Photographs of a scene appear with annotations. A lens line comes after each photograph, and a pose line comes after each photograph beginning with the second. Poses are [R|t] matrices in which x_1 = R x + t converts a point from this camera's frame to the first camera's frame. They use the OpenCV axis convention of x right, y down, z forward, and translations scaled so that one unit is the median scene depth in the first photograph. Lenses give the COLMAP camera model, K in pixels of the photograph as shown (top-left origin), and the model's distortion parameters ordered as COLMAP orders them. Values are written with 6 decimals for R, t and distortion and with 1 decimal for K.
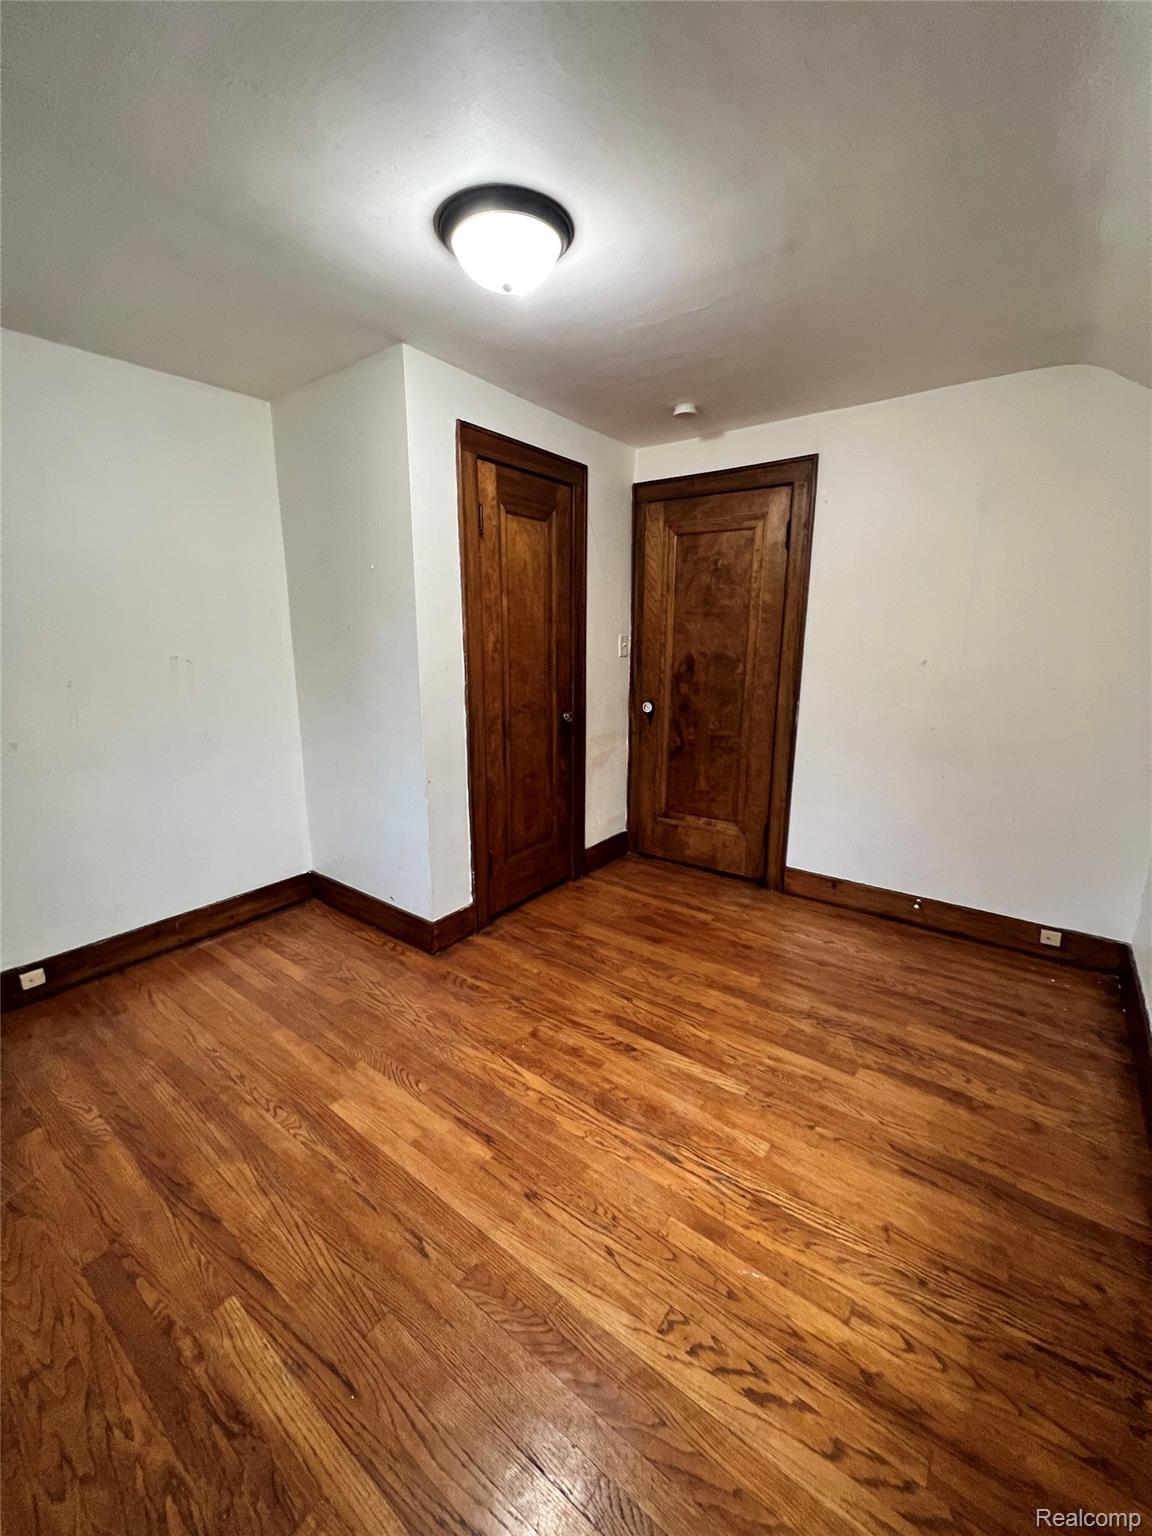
lens RADIAL K [[615.1, 0, 572.7], [0, 615.1, 758.3], [0, 0, 1]] dist [-0.002720, 0.000323]
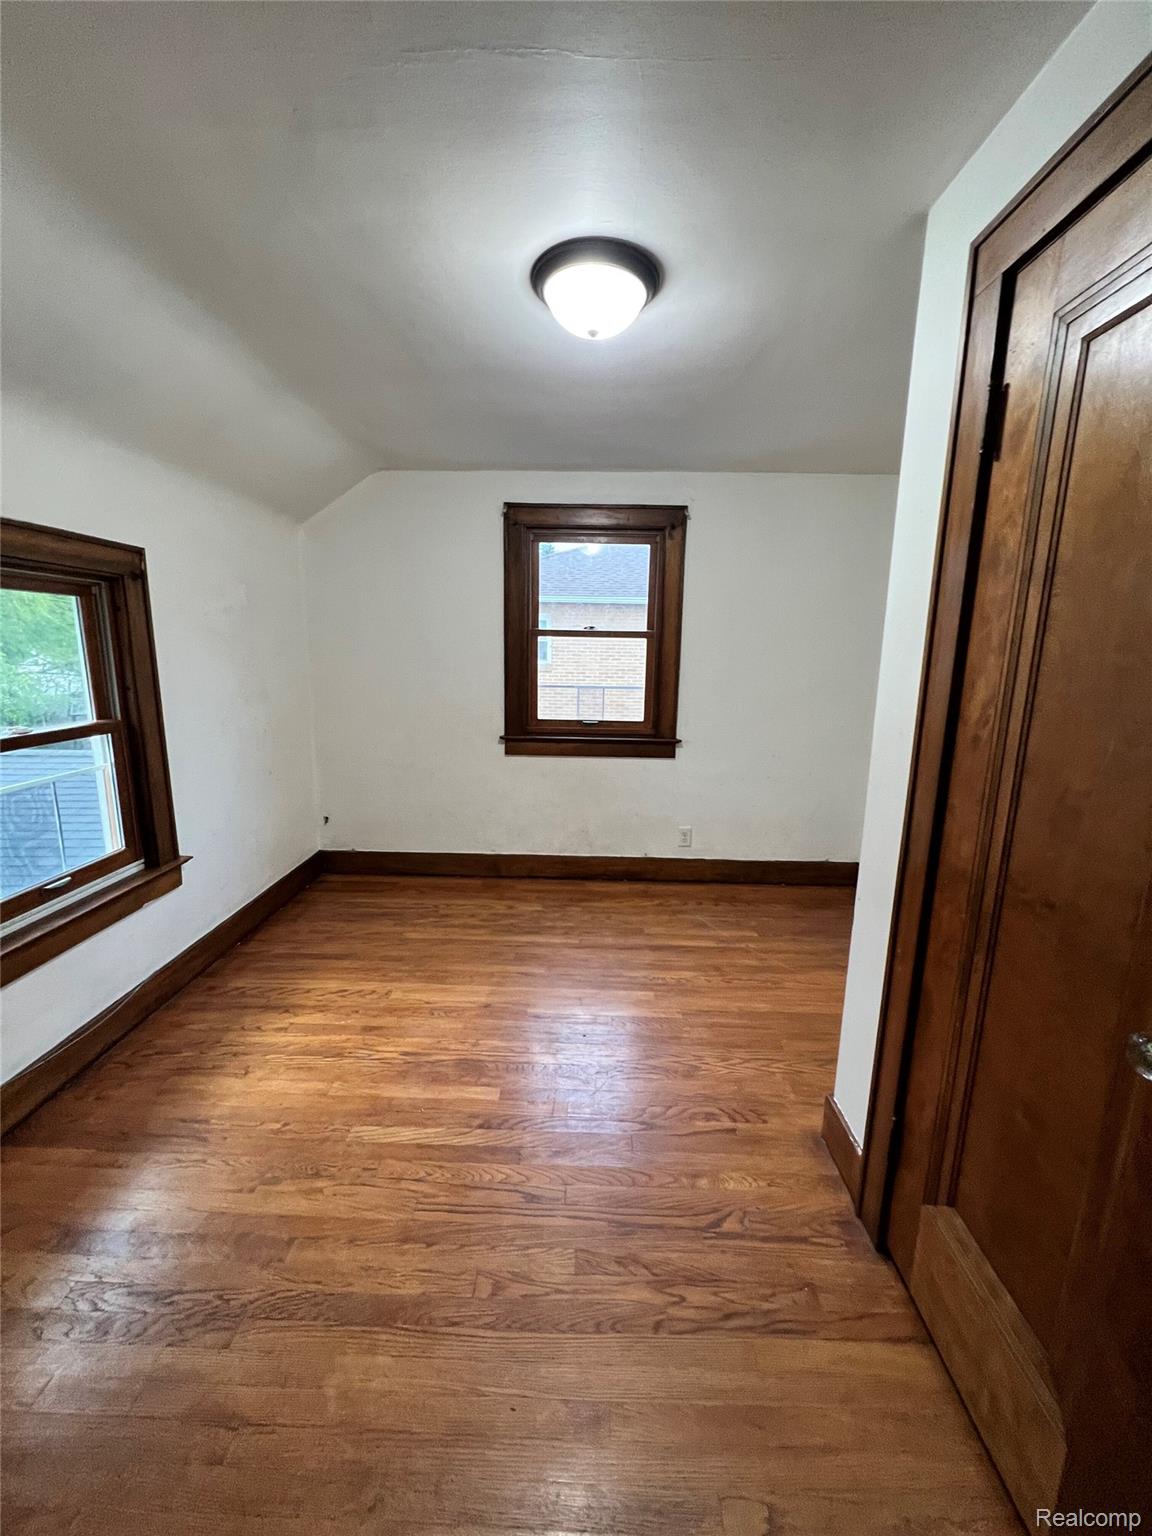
lens RADIAL K [[615.1, 0, 578.9], [0, 615.1, 763.8], [0, 0, 1]] dist [-0.002720, 0.000323]
pose [[-0.808463, 0.094001, -0.580992, 0.514410], [-0.141268, 0.927310, 0.346611, -0.384964], [0.571342, 0.362297, -0.736416, 1.762242]]
